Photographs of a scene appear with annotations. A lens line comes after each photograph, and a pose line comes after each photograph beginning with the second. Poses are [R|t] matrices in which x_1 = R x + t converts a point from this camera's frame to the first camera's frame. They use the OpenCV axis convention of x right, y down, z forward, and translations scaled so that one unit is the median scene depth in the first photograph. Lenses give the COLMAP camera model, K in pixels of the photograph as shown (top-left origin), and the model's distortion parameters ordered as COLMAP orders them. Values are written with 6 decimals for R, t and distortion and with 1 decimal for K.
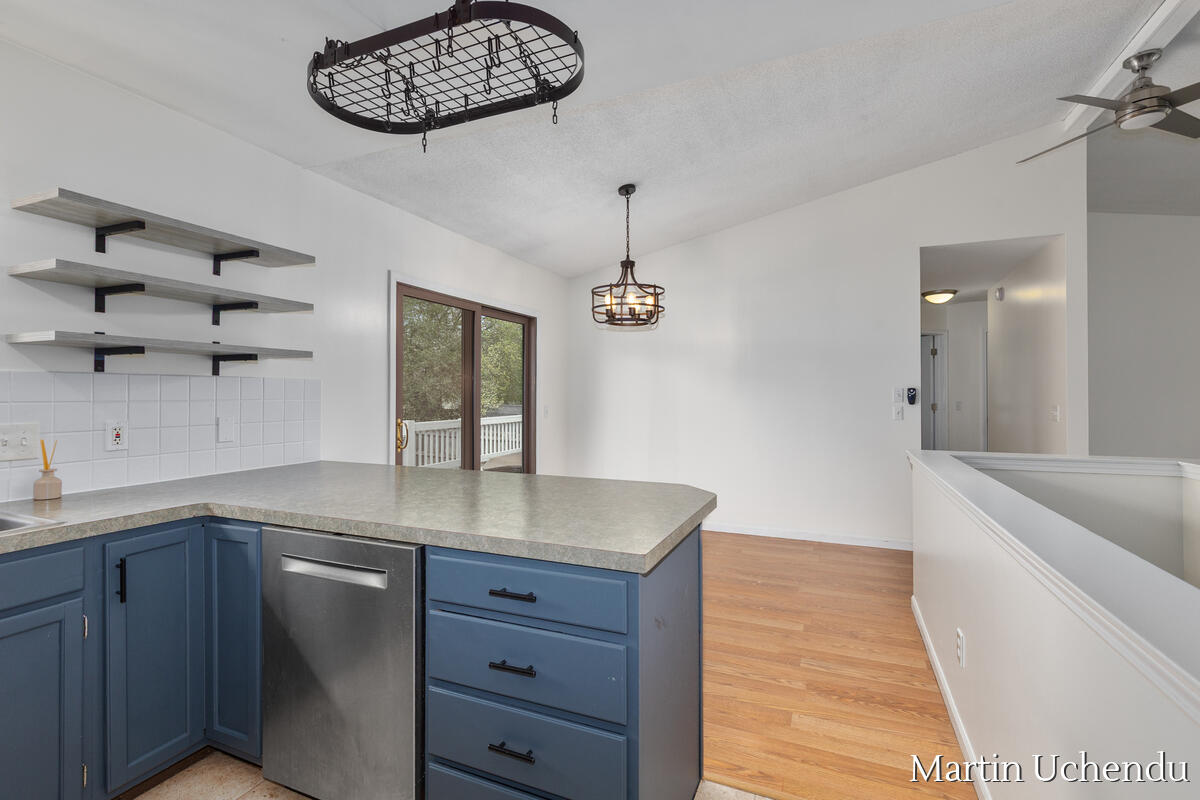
lens RADIAL K [[546.1, 0, 603.7], [0, 546.1, 390.6], [0, 0, 1]] dist [0.003750, -0.000573]
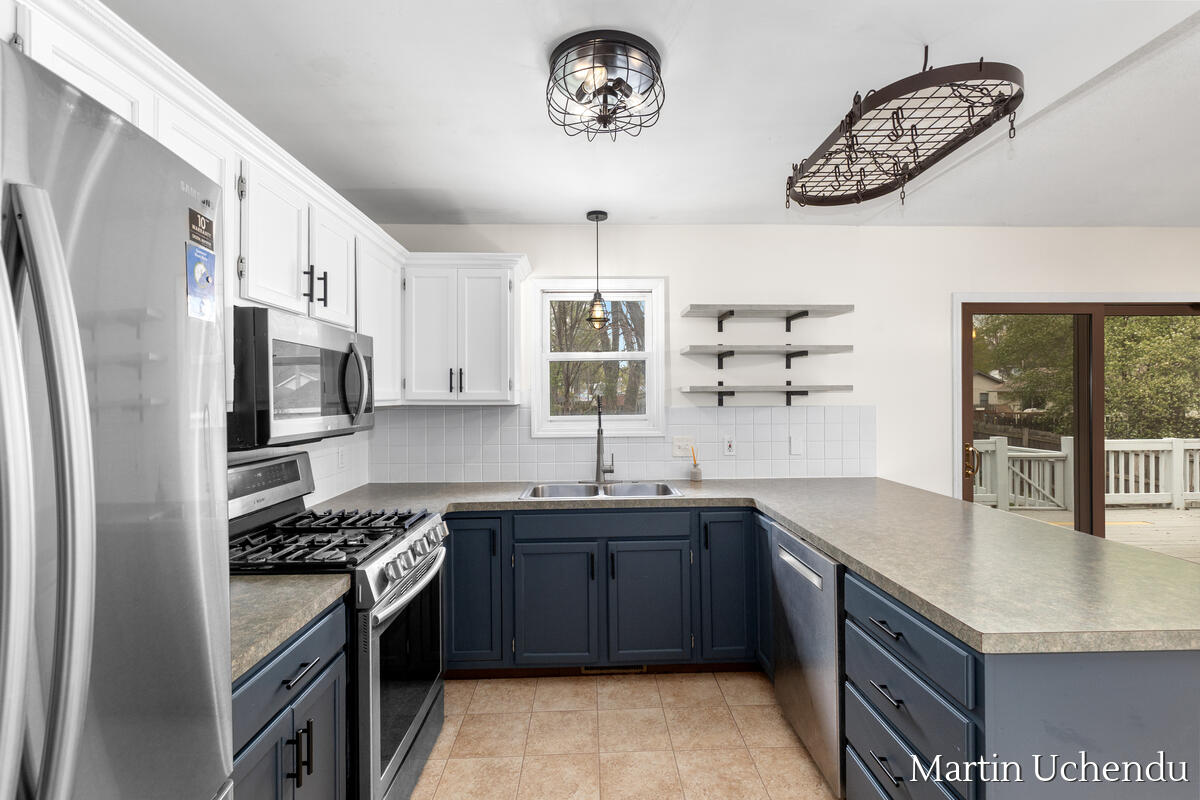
lens RADIAL K [[546.1, 0, 608.3], [0, 546.1, 399.4], [0, 0, 1]] dist [0.003750, -0.000573]
pose [[0.424069, 0.001147, -0.905629, 0.403969], [0.012409, 0.999898, 0.007077, -0.070836], [0.905545, -0.014239, 0.424011, 0.019027]]
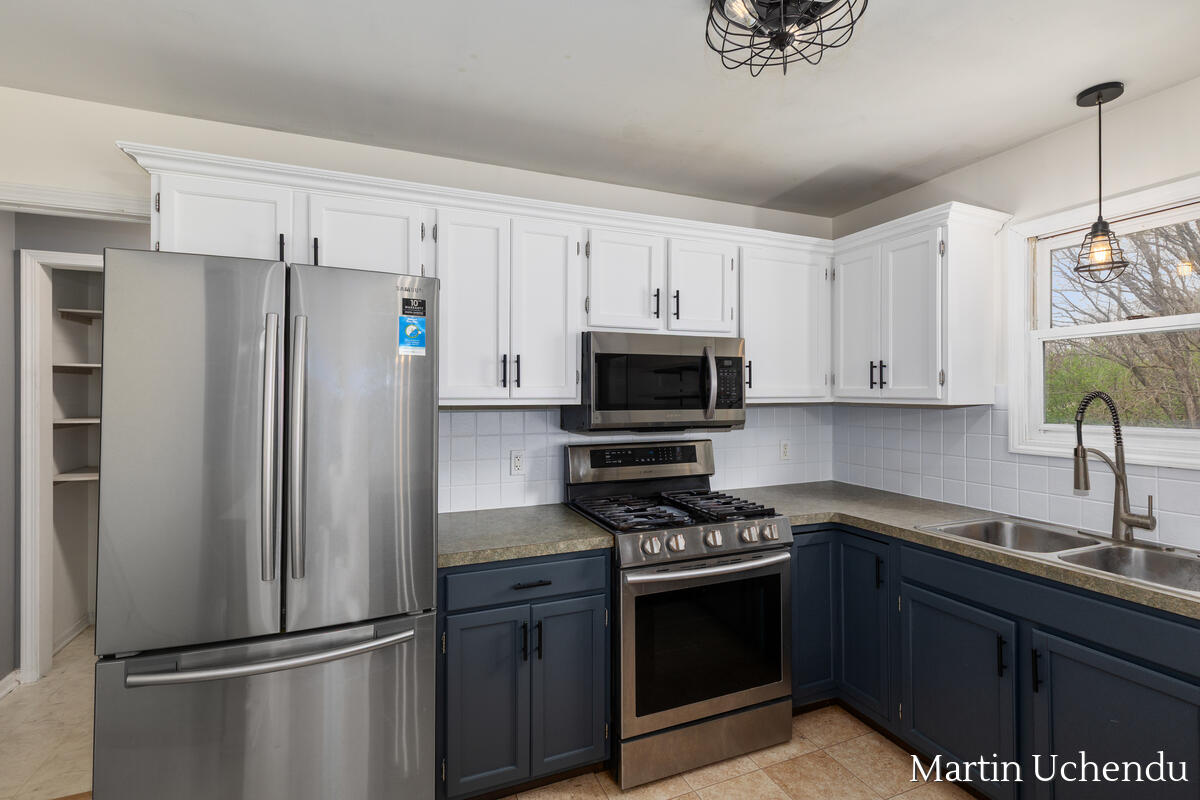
lens RADIAL K [[546.1, 0, 600.9], [0, 546.1, 391.3], [0, 0, 1]] dist [0.003750, -0.000573]
pose [[-0.703817, -0.001018, -0.710380, 0.253445], [0.007009, 0.999940, -0.008377, -0.072146], [0.710346, -0.010875, -0.703768, 0.694024]]
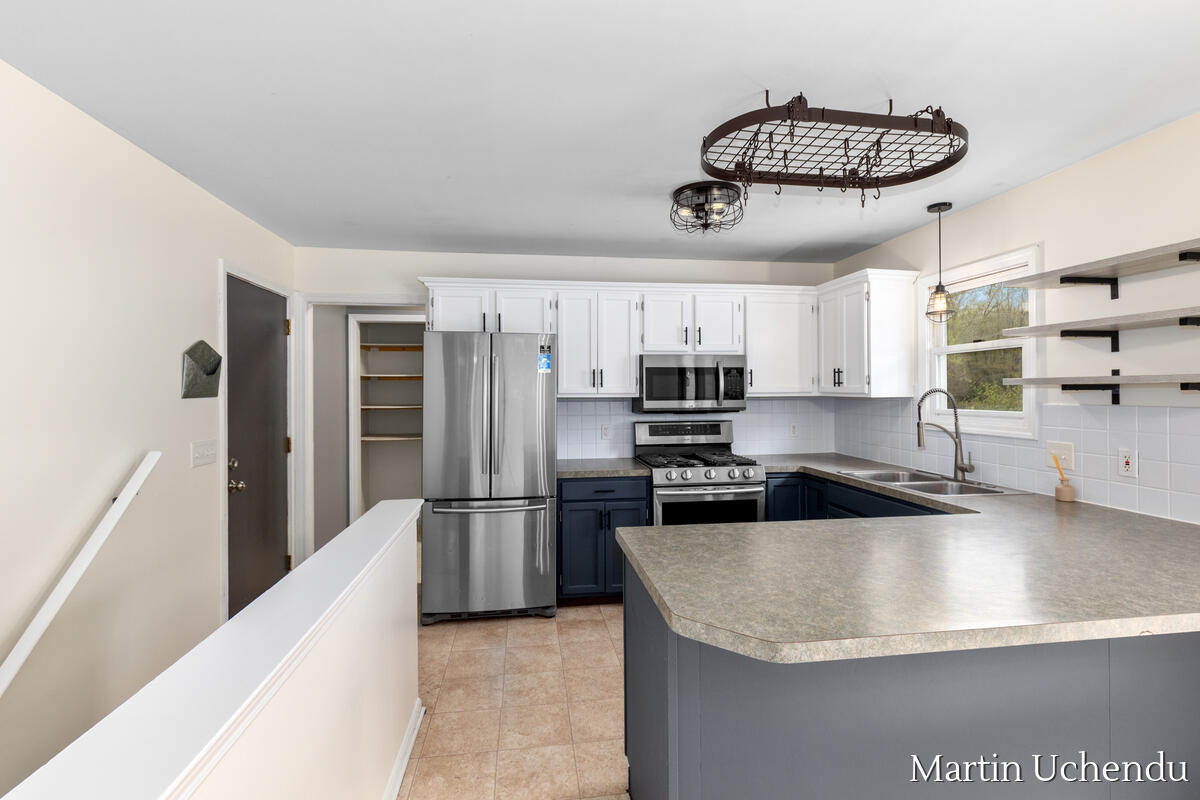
lens RADIAL K [[546.1, 0, 596.1], [0, 546.1, 387.7], [0, 0, 1]] dist [0.003750, -0.000573]
pose [[-0.861732, 0.002659, -0.507356, 0.593687], [0.009527, 0.999895, -0.010941, -0.068354], [0.507274, -0.014262, -0.861667, 1.461065]]
